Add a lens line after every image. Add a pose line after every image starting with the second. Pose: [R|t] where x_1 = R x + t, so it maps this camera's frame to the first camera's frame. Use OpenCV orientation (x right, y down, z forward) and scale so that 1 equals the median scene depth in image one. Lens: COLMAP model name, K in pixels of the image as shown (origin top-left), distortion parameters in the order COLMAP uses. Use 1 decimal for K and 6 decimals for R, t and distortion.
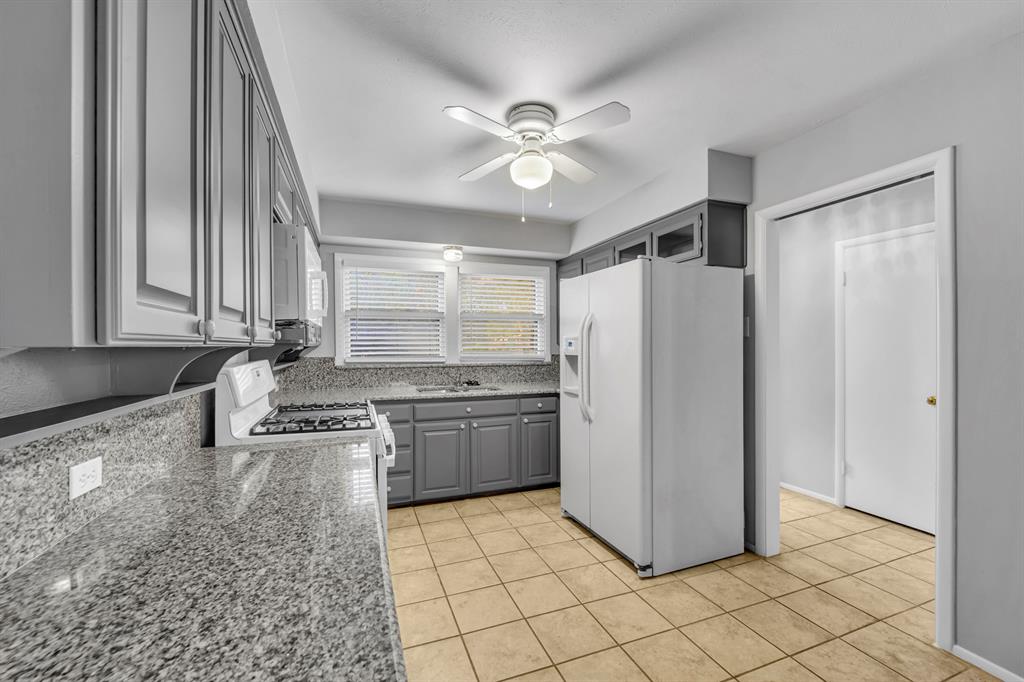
lens RADIAL K [[412.9, 0, 501.9], [0, 412.9, 344.5], [0, 0, 1]] dist [-0.007366, -0.000519]
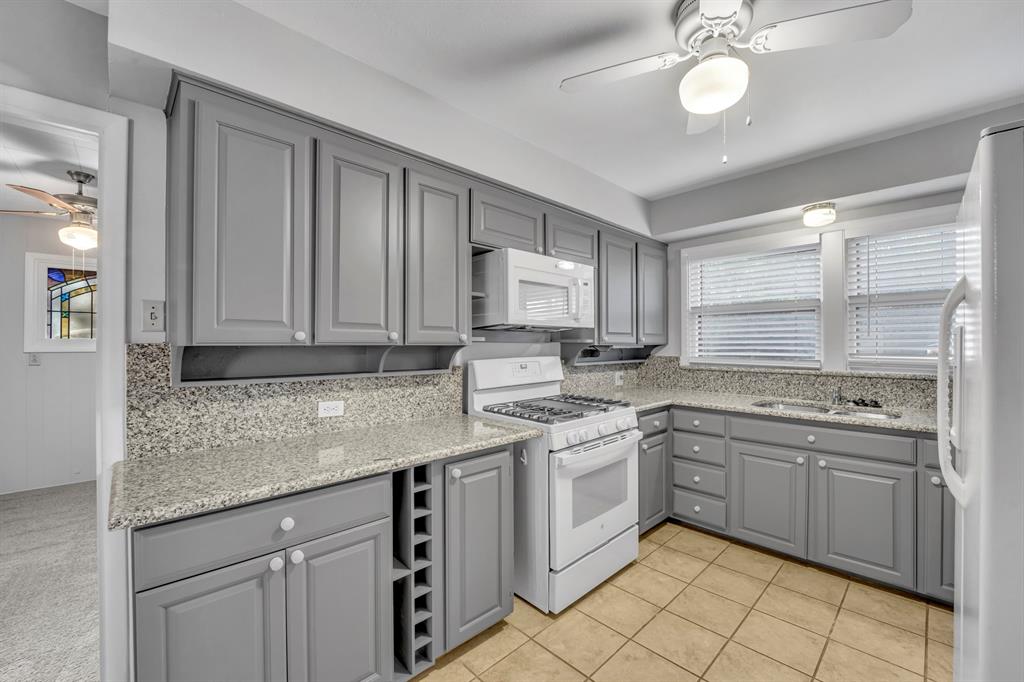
lens RADIAL K [[412.9, 0, 514.5], [0, 412.9, 339.6], [0, 0, 1]] dist [-0.007366, -0.000519]
pose [[0.423623, -0.006164, -0.905818, 0.309668], [-0.001148, 0.999972, -0.007342, -0.001756], [0.905838, 0.004150, 0.423604, 0.241468]]
